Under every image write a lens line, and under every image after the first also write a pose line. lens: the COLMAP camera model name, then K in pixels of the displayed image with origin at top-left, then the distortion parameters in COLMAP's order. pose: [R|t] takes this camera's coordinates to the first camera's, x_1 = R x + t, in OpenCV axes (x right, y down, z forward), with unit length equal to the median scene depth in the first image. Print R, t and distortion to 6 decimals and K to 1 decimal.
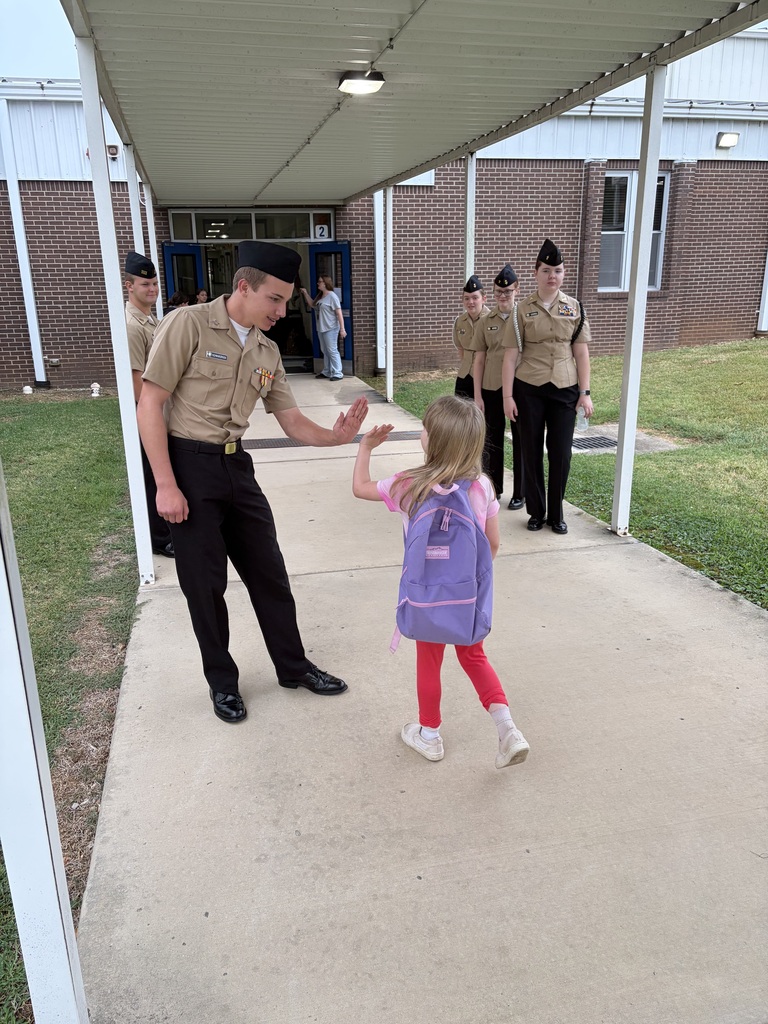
lens RADIAL K [[790.0, 0, 378.4], [0, 790.0, 506.3], [0, 0, 1]] dist [0.034136, -0.039201]
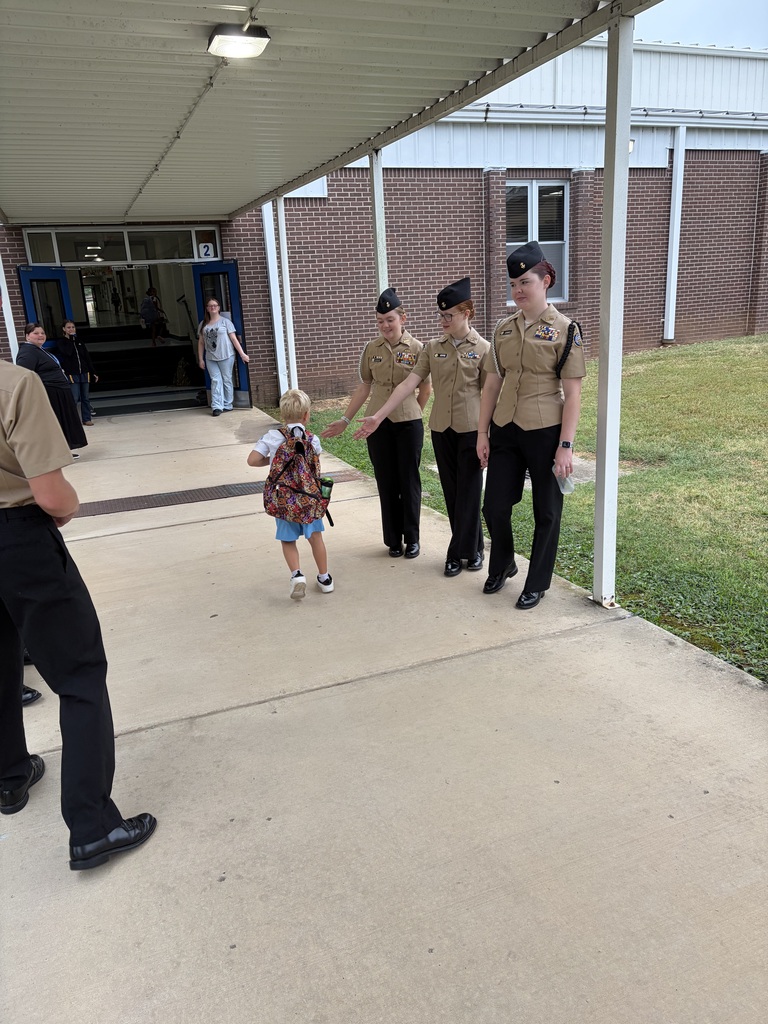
lens RADIAL K [[790.0, 0, 400.4], [0, 790.0, 508.6], [0, 0, 1]] dist [0.034136, -0.039201]
pose [[0.987228, -0.072923, 0.141644, -0.007359], [0.075650, 0.997037, -0.013960, -0.058739], [-0.140206, 0.024498, 0.989819, 0.200677]]
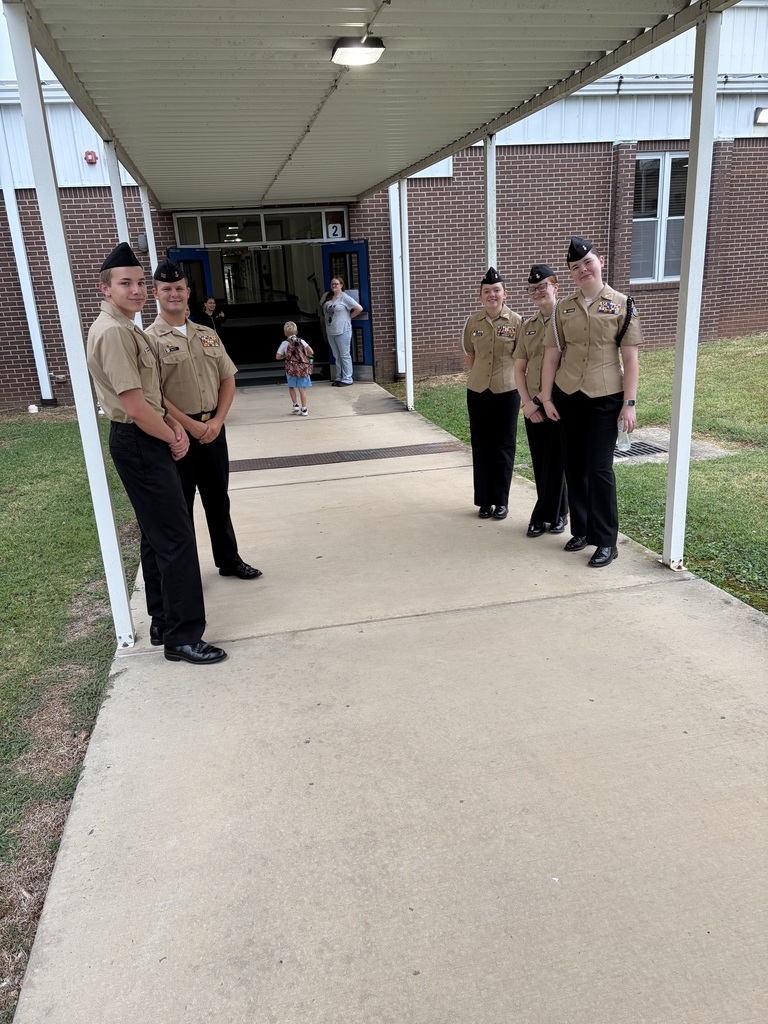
lens RADIAL K [[790.0, 0, 383.5], [0, 790.0, 521.3], [0, 0, 1]] dist [0.034136, -0.039201]
pose [[0.999136, -0.027473, -0.031198, 0.015134], [0.028051, 0.999440, 0.018243, -0.035126], [0.030679, -0.019102, 0.999347, 0.111319]]
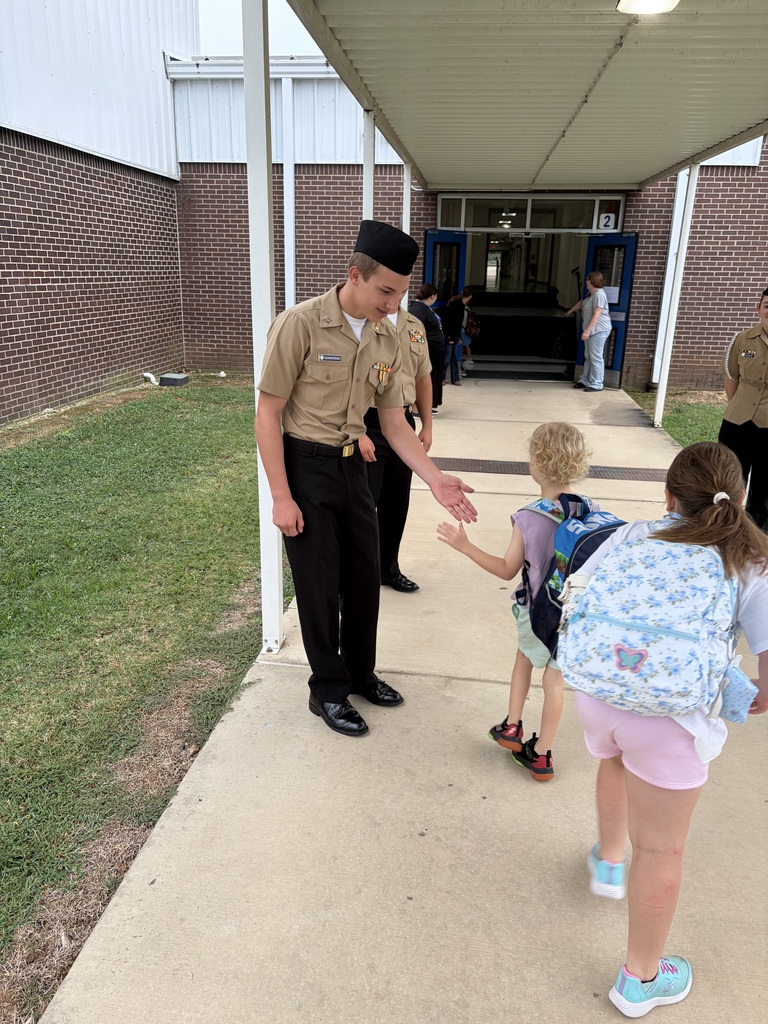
lens RADIAL K [[790.0, 0, 362.1], [0, 790.0, 521.9], [0, 0, 1]] dist [0.034136, -0.039201]
pose [[0.932744, 0.143331, -0.330823, 0.030719], [-0.134639, 0.989674, 0.049173, -0.063154], [0.334455, -0.001324, 0.942411, 0.211509]]
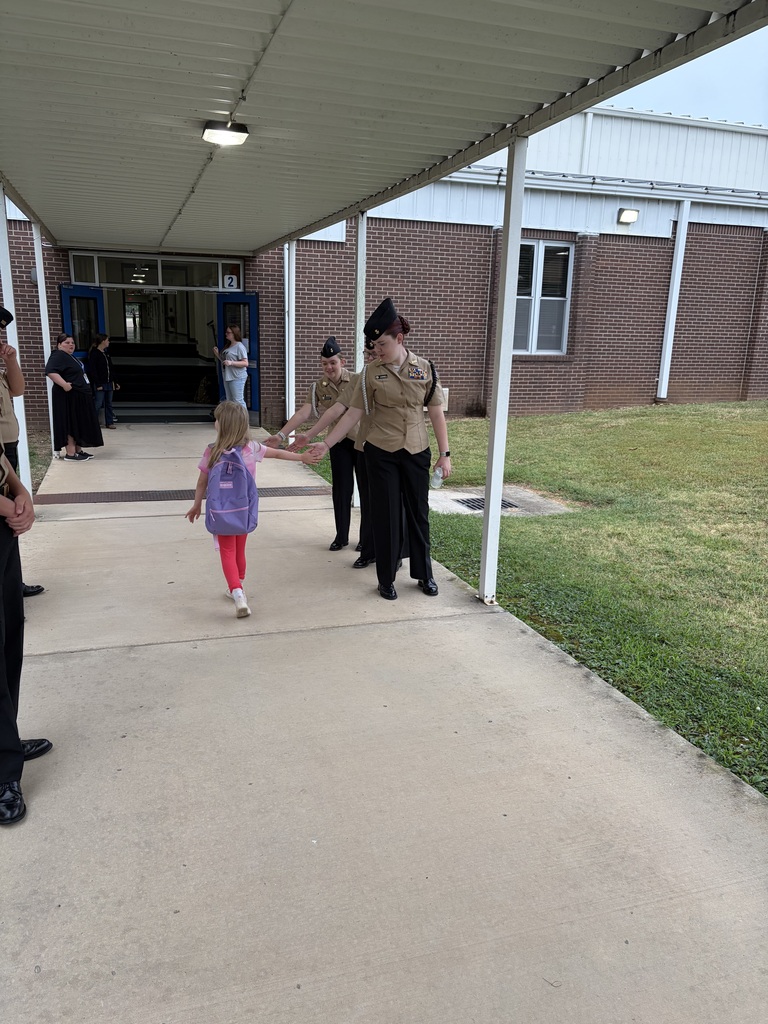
lens RADIAL K [[790.0, 0, 383.1], [0, 790.0, 514.9], [0, 0, 1]] dist [0.034136, -0.039201]
pose [[0.995231, 0.023265, 0.094727, 0.071389], [-0.018266, 0.998412, -0.053295, -0.016232], [-0.095816, 0.051310, 0.994076, 0.033575]]
